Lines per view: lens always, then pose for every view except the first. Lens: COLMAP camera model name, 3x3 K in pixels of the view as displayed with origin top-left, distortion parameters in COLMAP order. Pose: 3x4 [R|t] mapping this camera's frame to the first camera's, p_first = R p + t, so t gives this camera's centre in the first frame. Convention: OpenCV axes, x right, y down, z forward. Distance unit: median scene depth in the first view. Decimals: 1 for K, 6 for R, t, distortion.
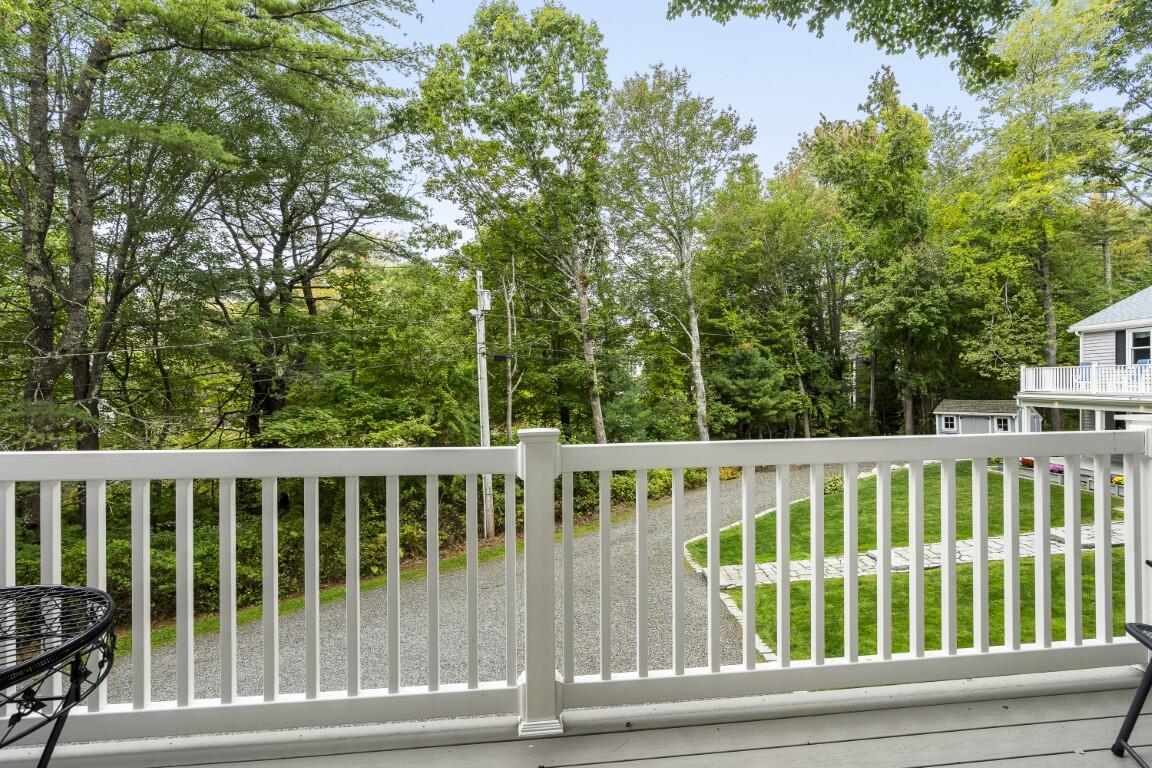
lens RADIAL K [[584.5, 0, 604.3], [0, 584.5, 385.3], [0, 0, 1]] dist [-0.018957, 0.000009]
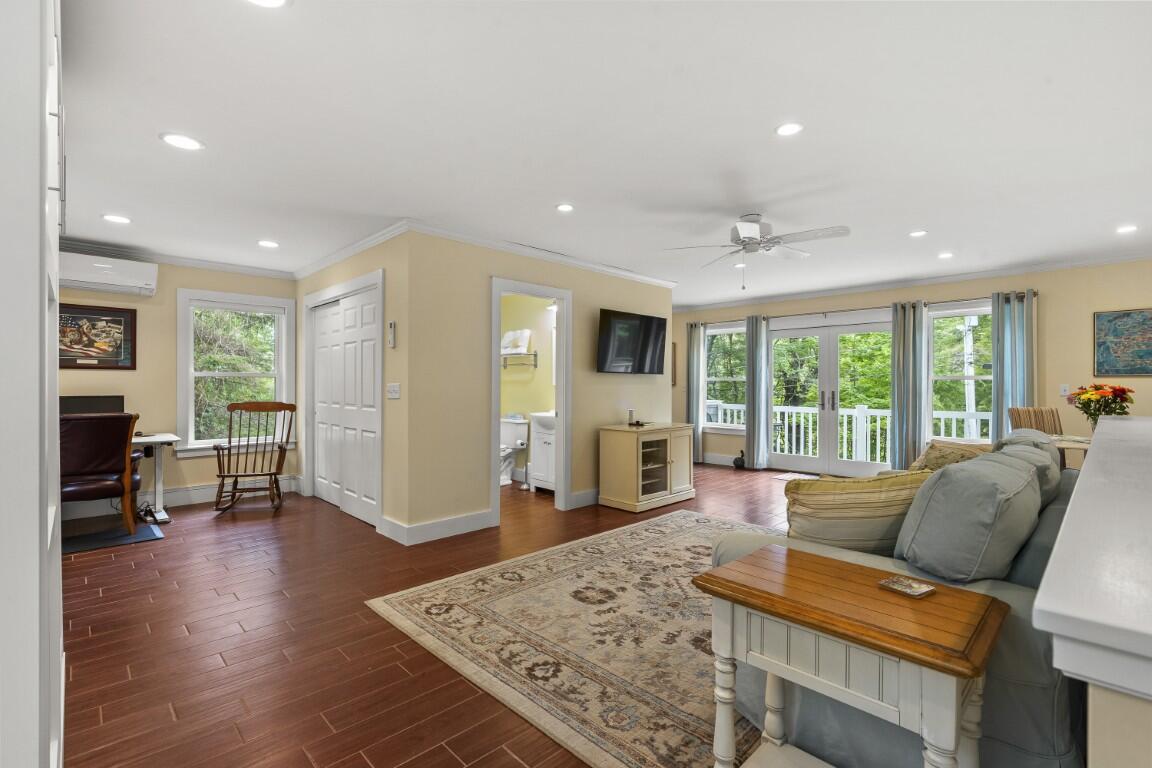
lens RADIAL K [[527.5, 0, 583.5], [0, 527.5, 384.7], [0, 0, 1]] dist [-0.001295, 0.000486]
pose [[0.616766, 0.009058, -0.787094, 0.141543], [-0.009585, 0.999946, 0.003997, -0.008821], [0.787088, 0.005079, 0.616820, -0.243312]]
